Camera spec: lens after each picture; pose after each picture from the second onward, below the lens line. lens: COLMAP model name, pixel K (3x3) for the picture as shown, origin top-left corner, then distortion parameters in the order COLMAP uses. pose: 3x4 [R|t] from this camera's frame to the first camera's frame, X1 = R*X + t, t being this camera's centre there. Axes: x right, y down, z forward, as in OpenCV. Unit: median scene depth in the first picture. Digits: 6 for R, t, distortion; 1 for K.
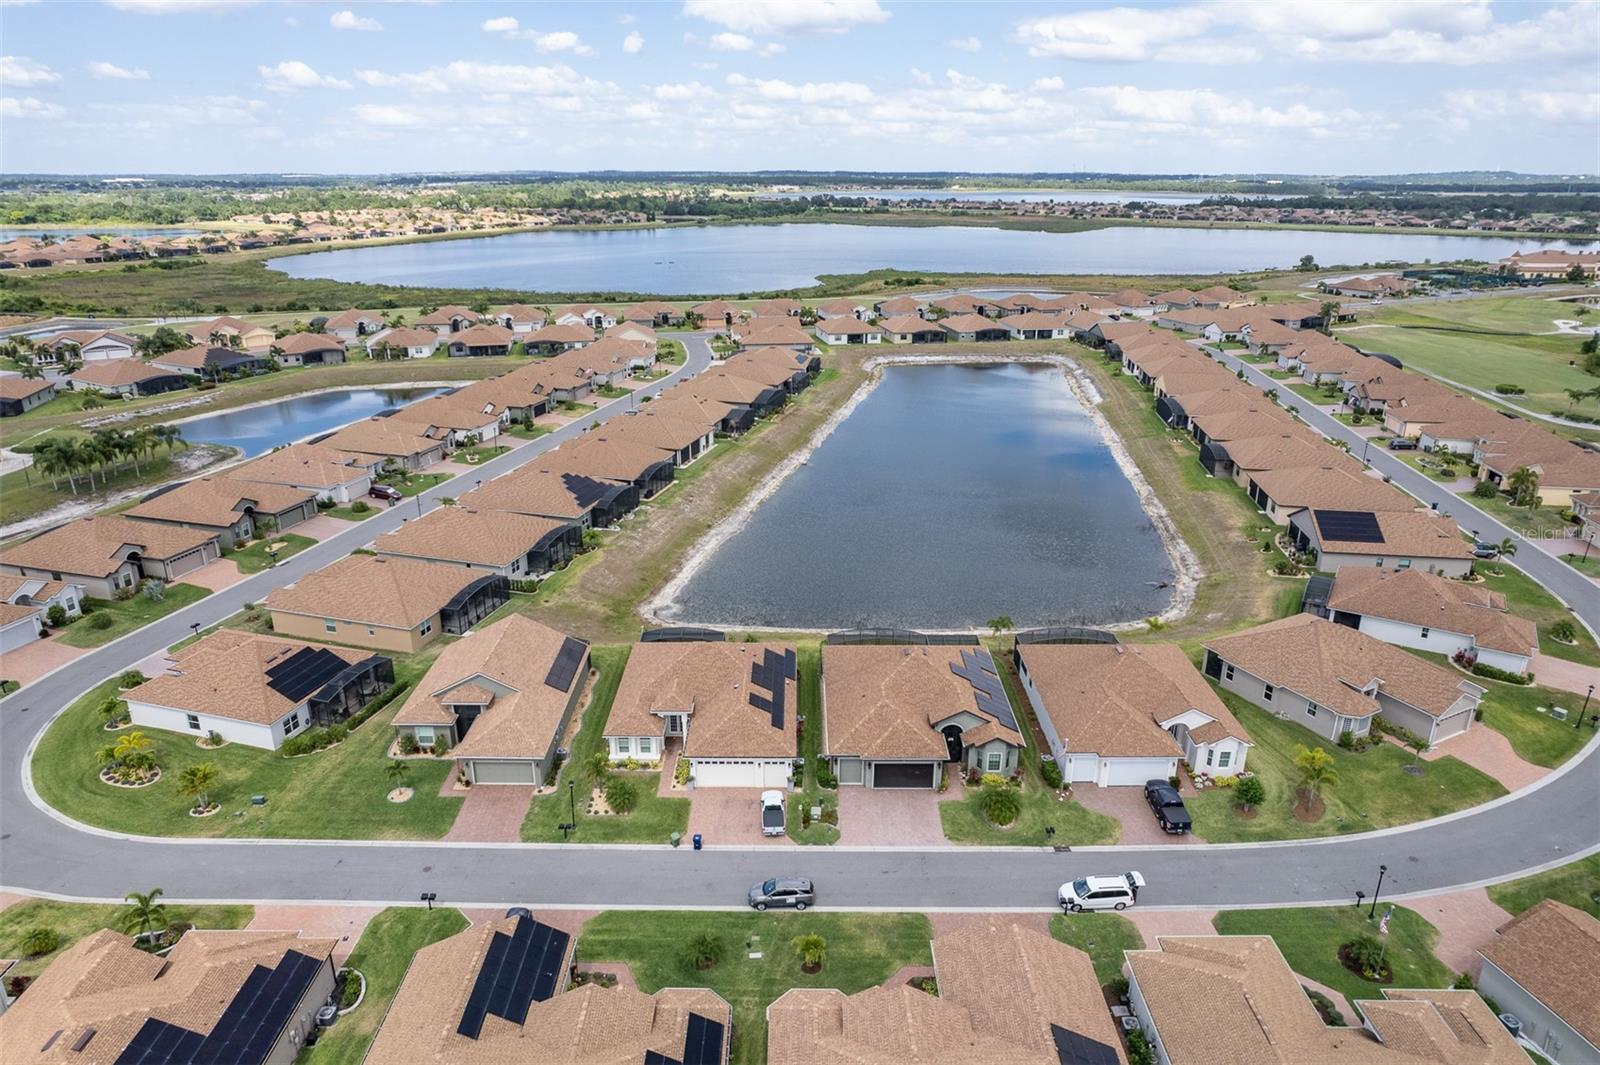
lens RADIAL K [[1021.6, 0, 797.1], [0, 1021.6, 535.7], [0, 0, 1]] dist [-0.075186, 0.070406]
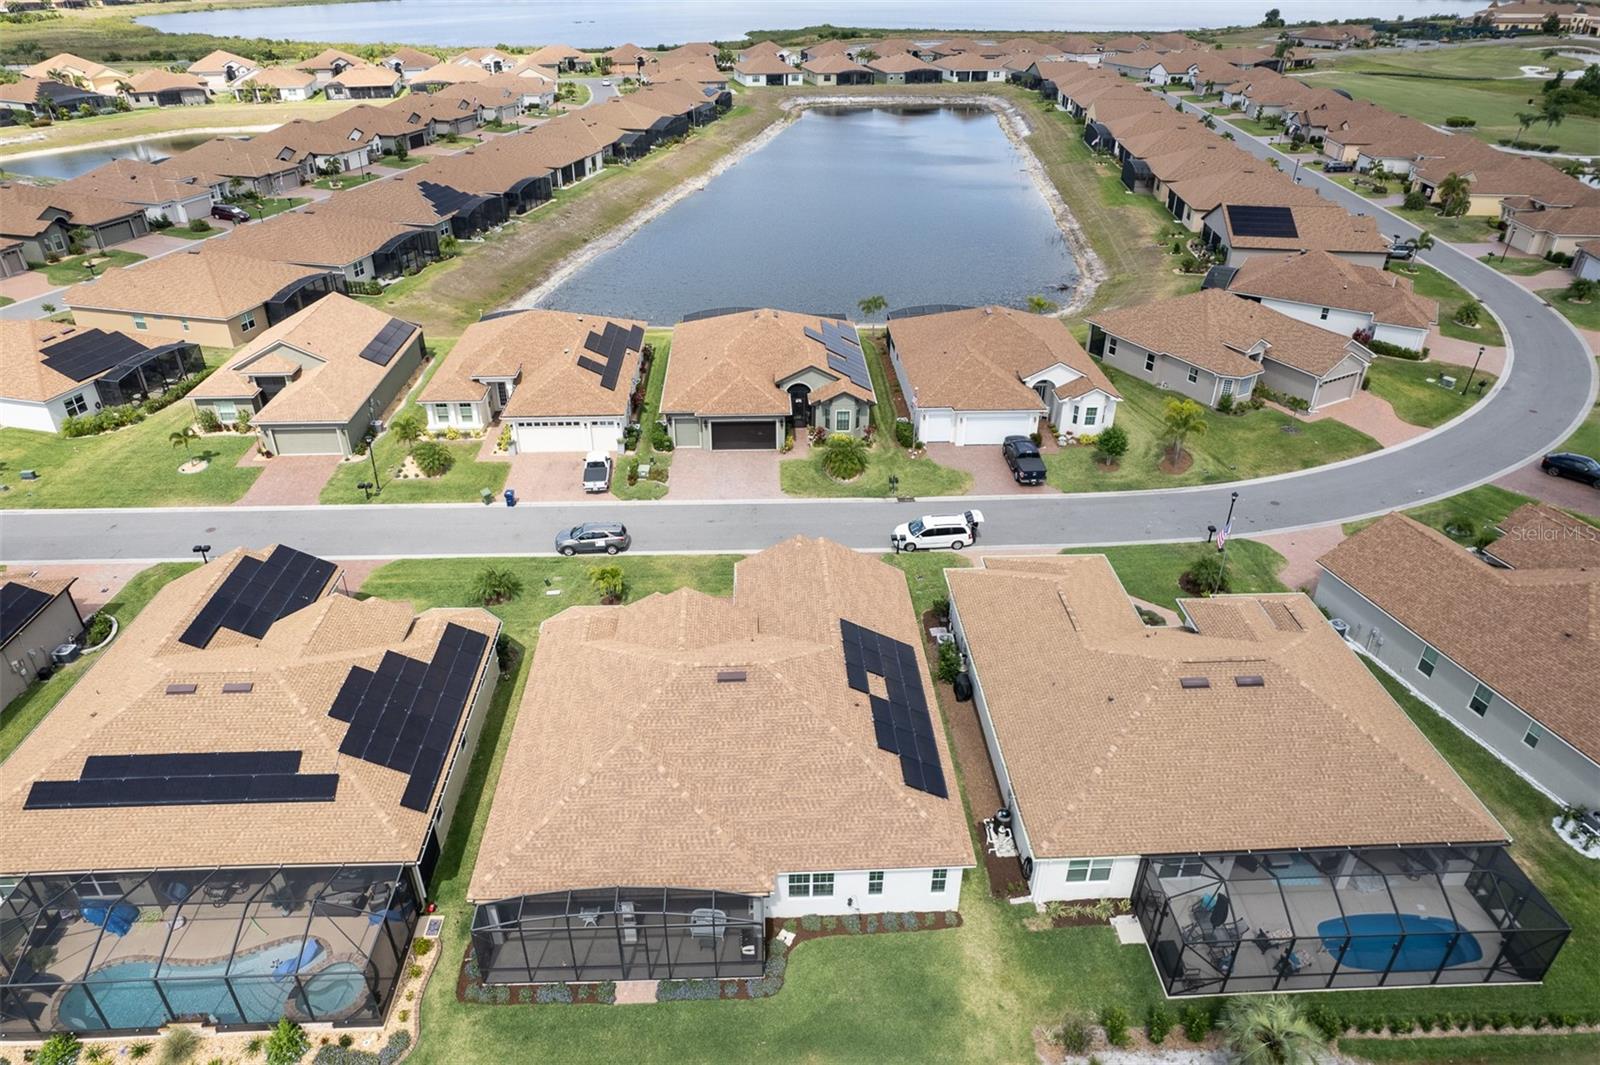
lens RADIAL K [[1021.6, 0, 797.1], [0, 1021.6, 535.7], [0, 0, 1]] dist [-0.075186, 0.070406]
pose [[0.998985, -0.021670, 0.039477, 0.070651], [0.013937, 0.982345, 0.186561, 0.094571], [-0.042823, -0.185822, 0.981650, 0.043744]]
